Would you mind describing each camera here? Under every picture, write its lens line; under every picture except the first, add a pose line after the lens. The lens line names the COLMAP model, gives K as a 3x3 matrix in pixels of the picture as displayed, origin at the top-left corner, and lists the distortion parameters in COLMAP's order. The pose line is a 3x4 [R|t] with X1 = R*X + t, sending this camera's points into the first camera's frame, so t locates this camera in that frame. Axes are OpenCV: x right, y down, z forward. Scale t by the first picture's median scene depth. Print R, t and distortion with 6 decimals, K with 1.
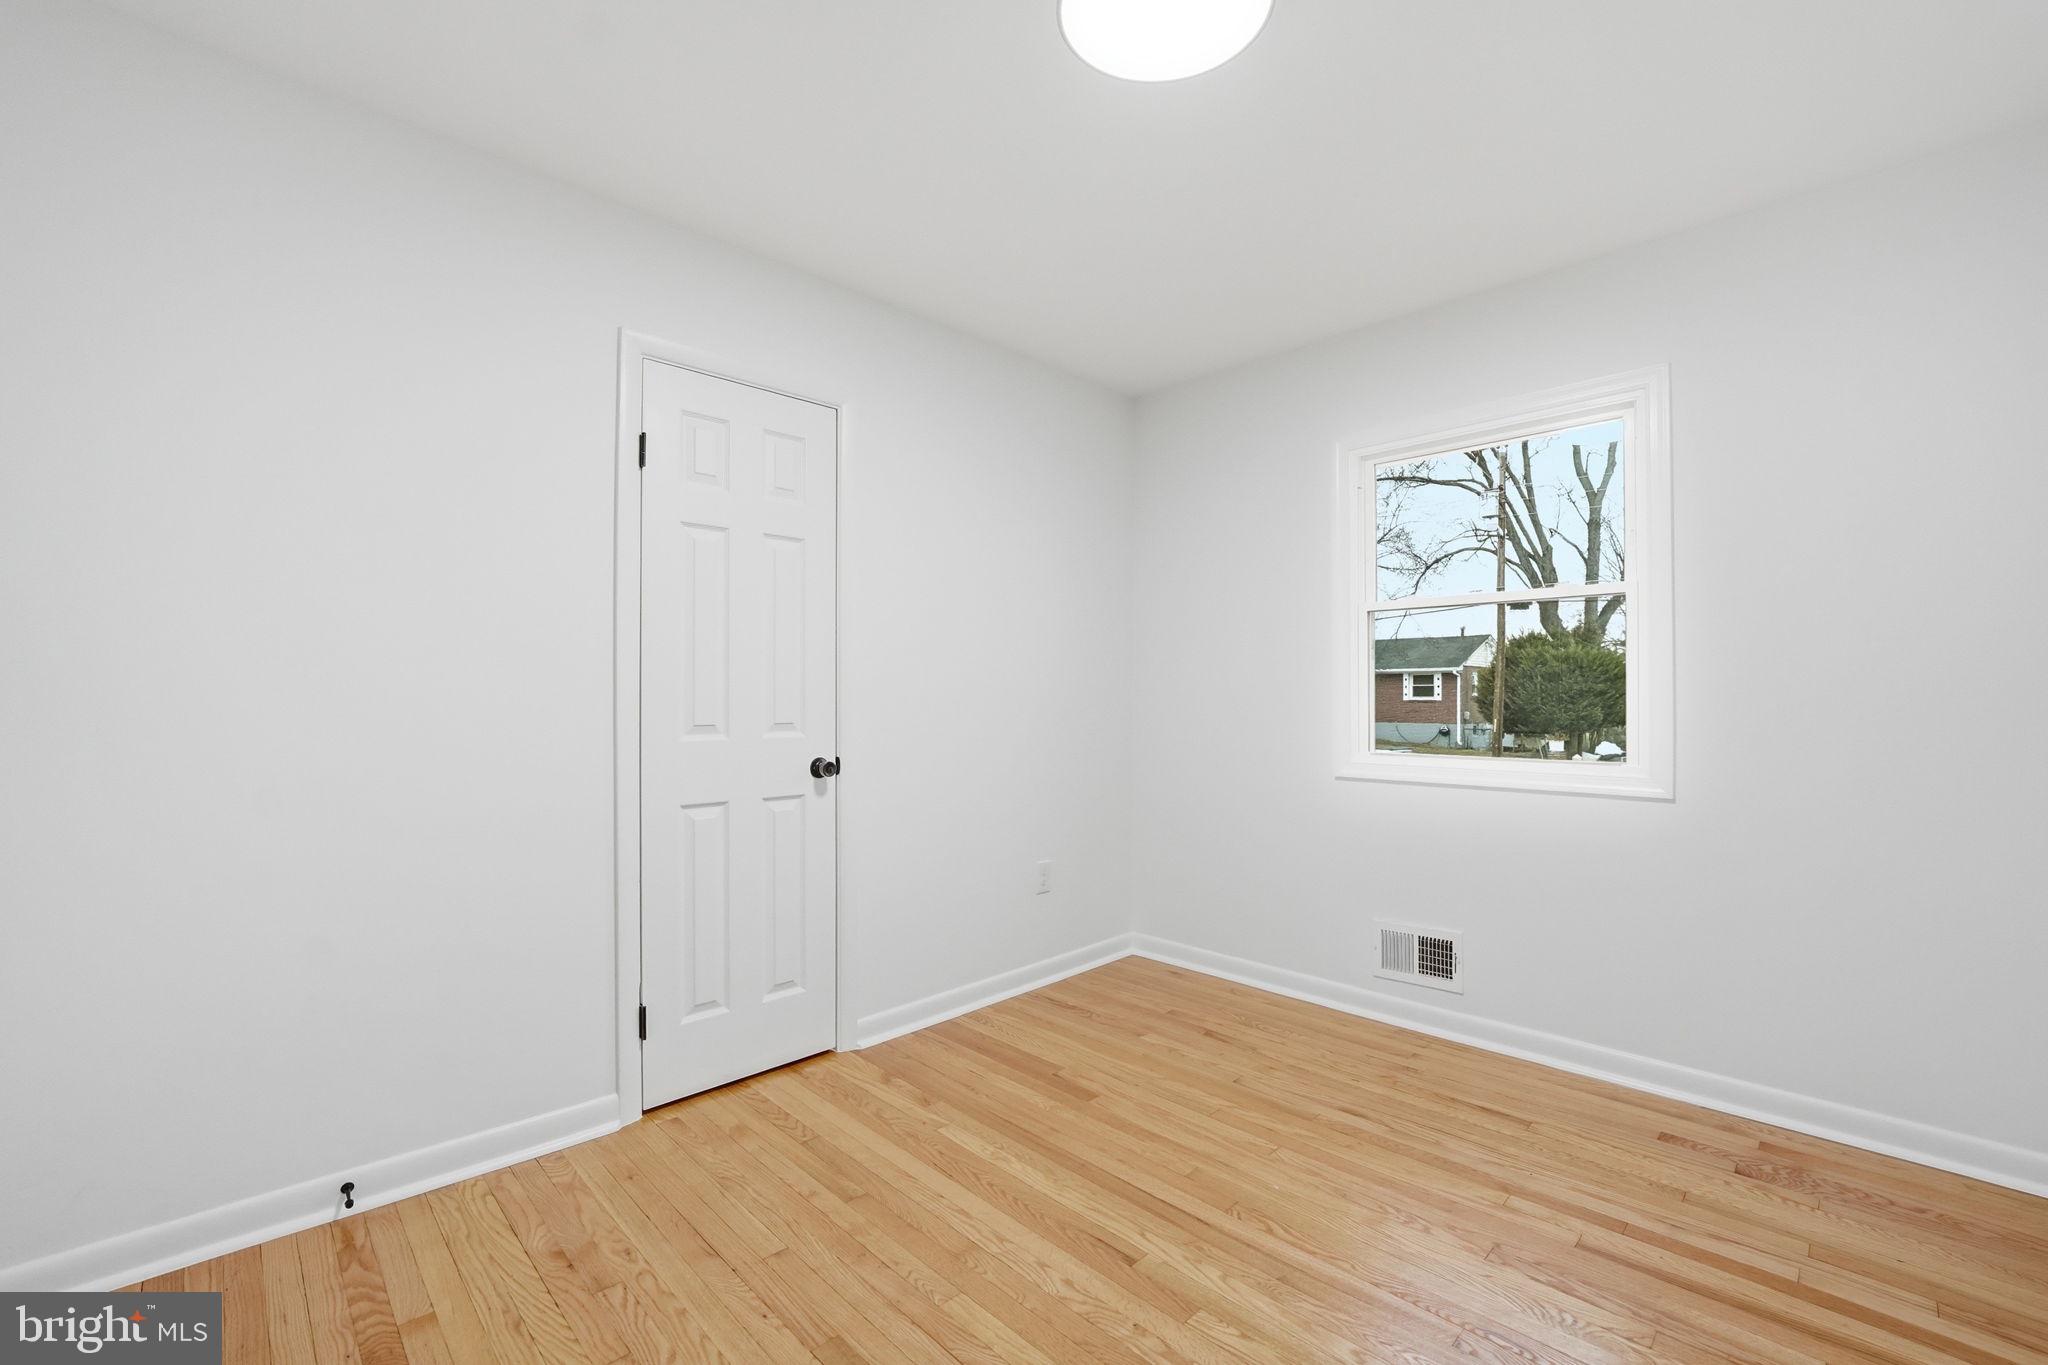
lens RADIAL K [[852.0, 0, 1020.3], [0, 852.0, 690.9], [0, 0, 1]] dist [-0.019891, 0.000085]
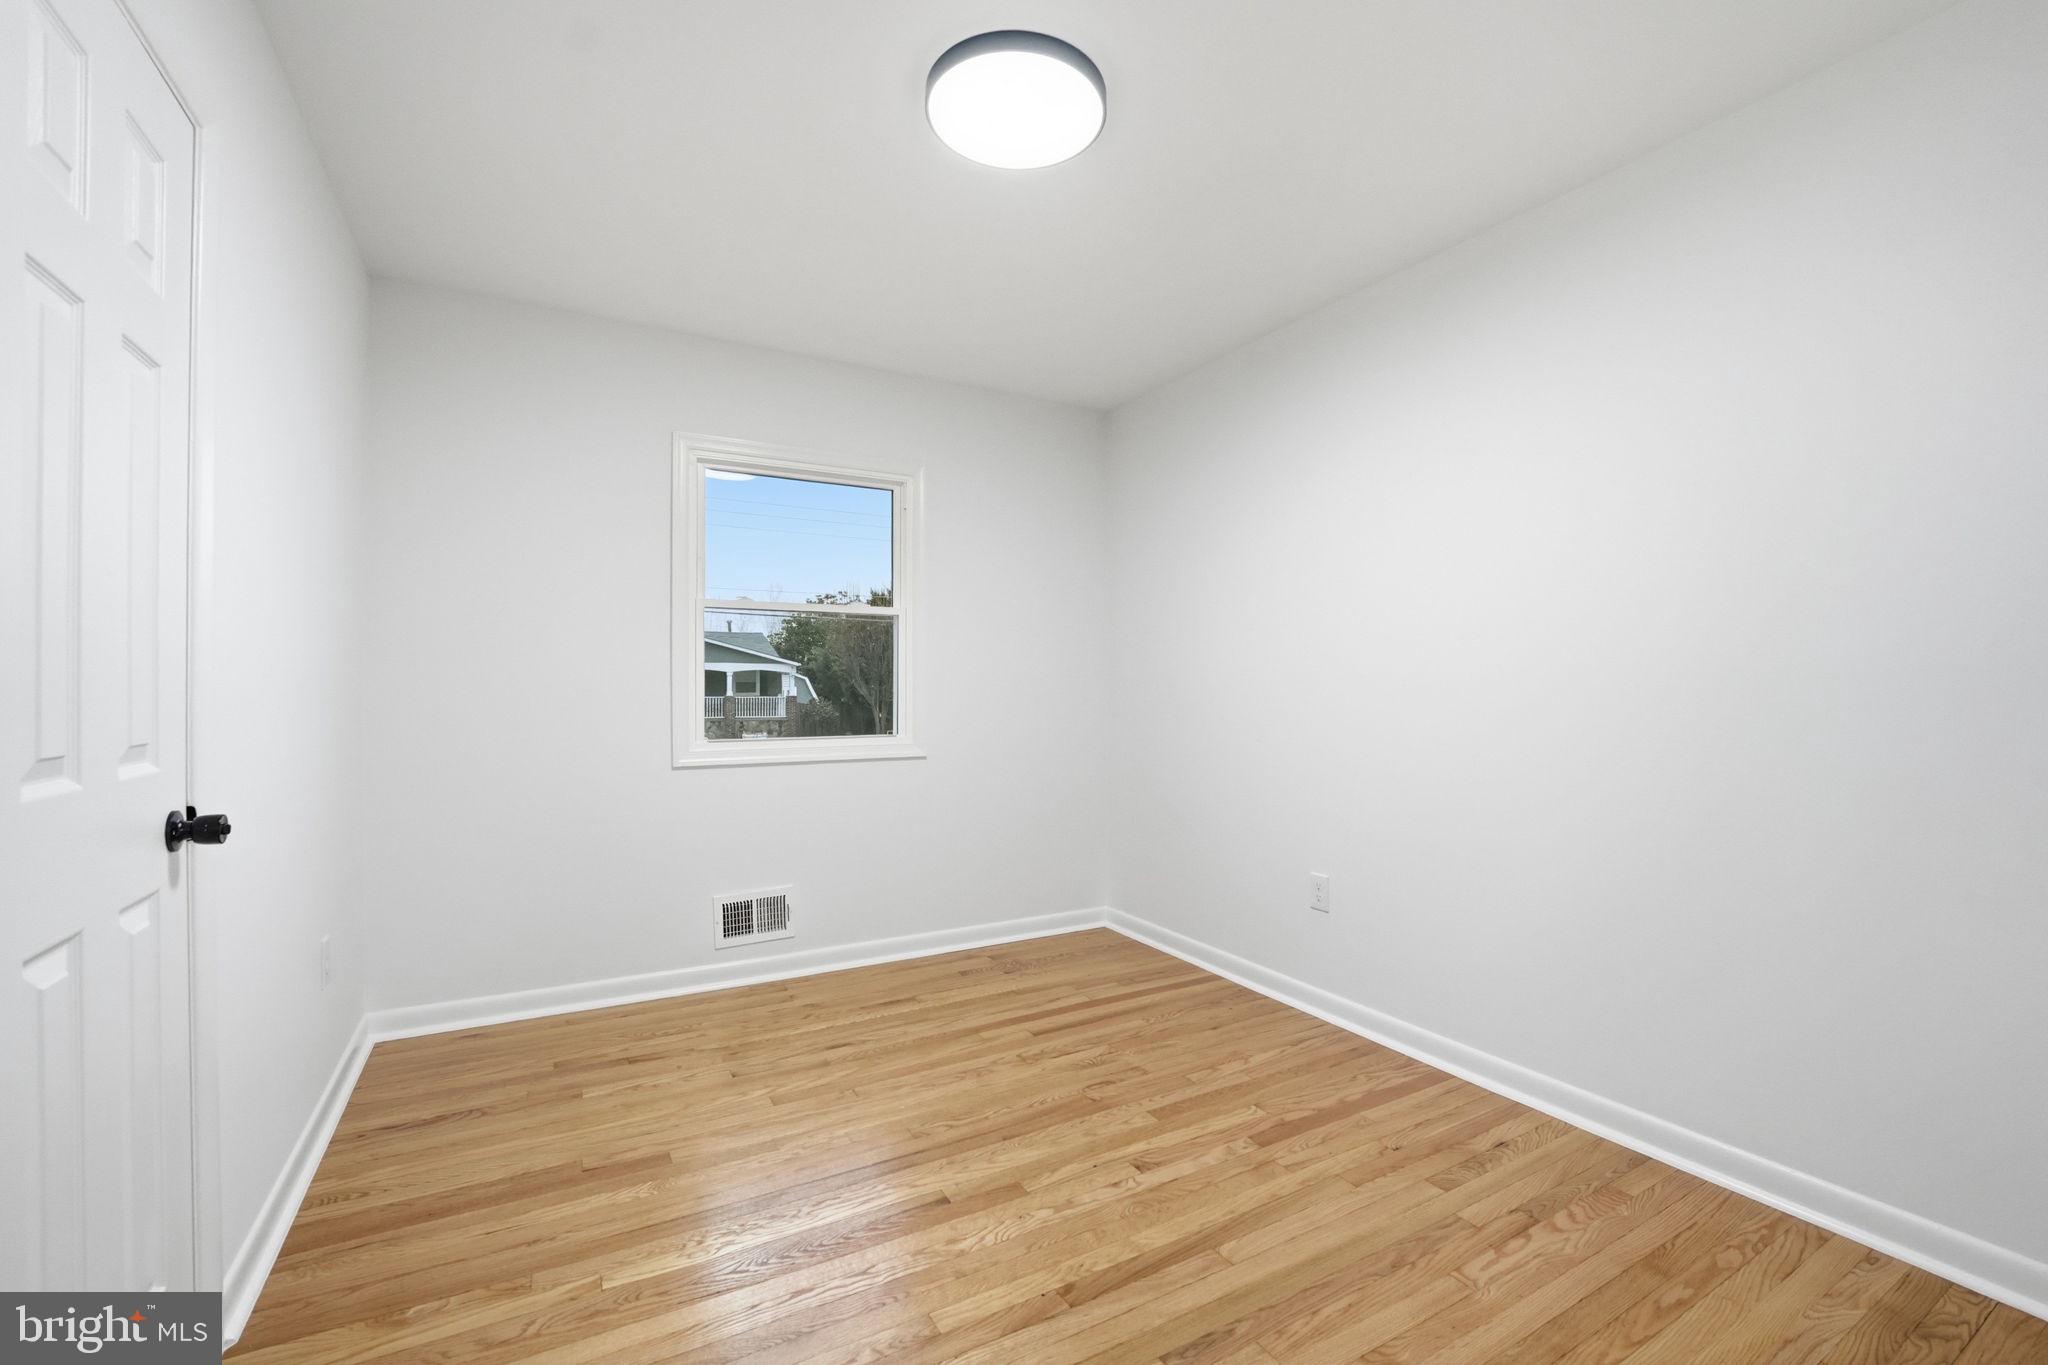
lens RADIAL K [[852.0, 0, 1020.3], [0, 852.0, 690.9], [0, 0, 1]] dist [-0.019891, 0.000085]
pose [[0.256529, -0.000654, 0.966536, -0.582048], [-0.010837, 0.999935, 0.003553, 0.001733], [-0.966476, -0.011386, 0.256506, 0.399830]]
